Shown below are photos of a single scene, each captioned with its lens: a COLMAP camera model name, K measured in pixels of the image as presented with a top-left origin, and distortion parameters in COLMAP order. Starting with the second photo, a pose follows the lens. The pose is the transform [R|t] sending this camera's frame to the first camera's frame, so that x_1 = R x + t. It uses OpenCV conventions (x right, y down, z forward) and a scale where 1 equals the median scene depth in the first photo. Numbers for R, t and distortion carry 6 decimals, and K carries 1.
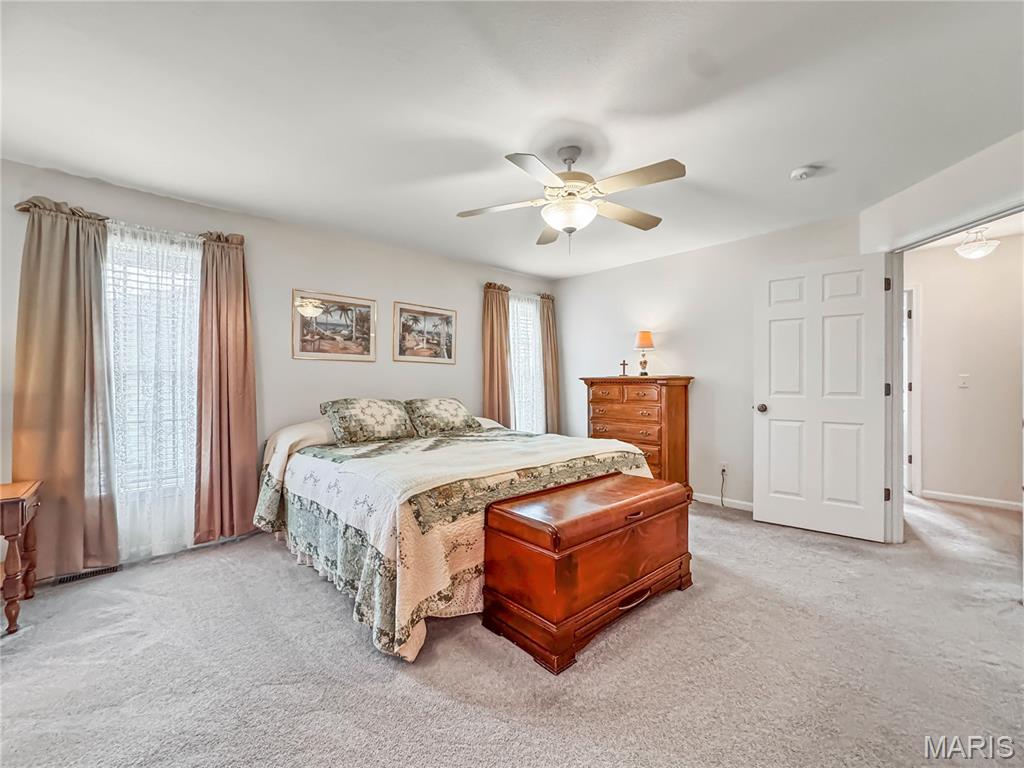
lens RADIAL K [[418.8, 0, 514.9], [0, 418.8, 382.2], [0, 0, 1]] dist [-0.030802, 0.007836]
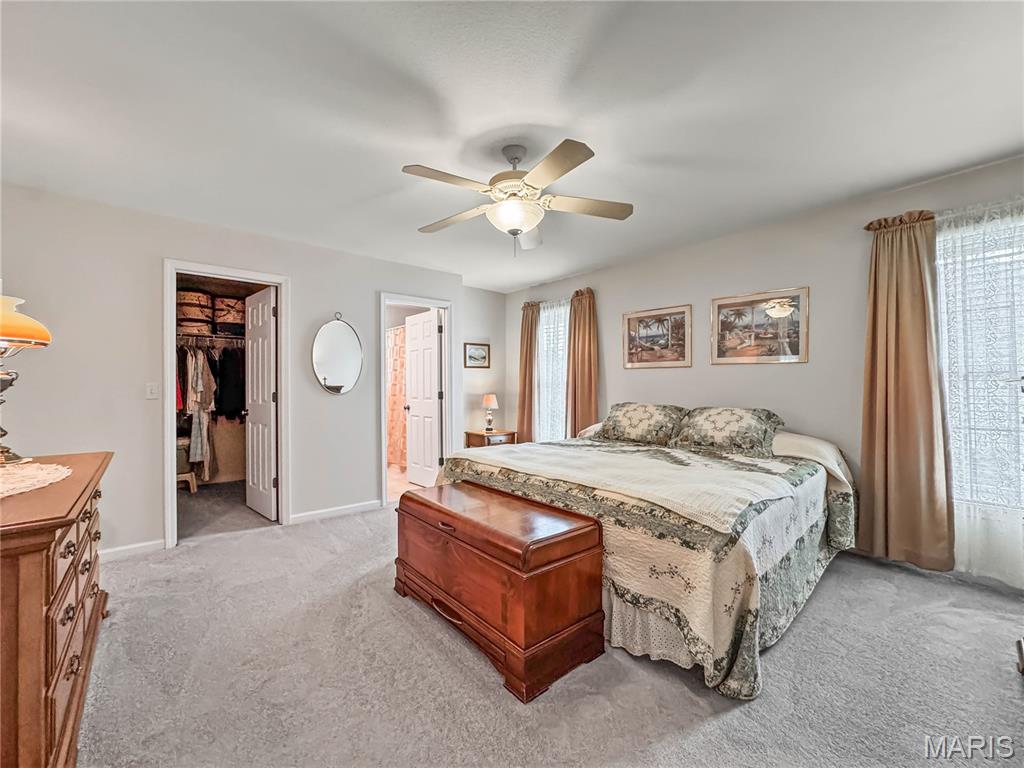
lens RADIAL K [[418.8, 0, 515.0], [0, 418.8, 385.1], [0, 0, 1]] dist [-0.030802, 0.007836]
pose [[-0.010738, -0.001239, -0.999942, 0.679621], [0.004571, 0.999989, -0.001288, -0.006710], [0.999932, -0.004584, -0.010732, 0.625268]]
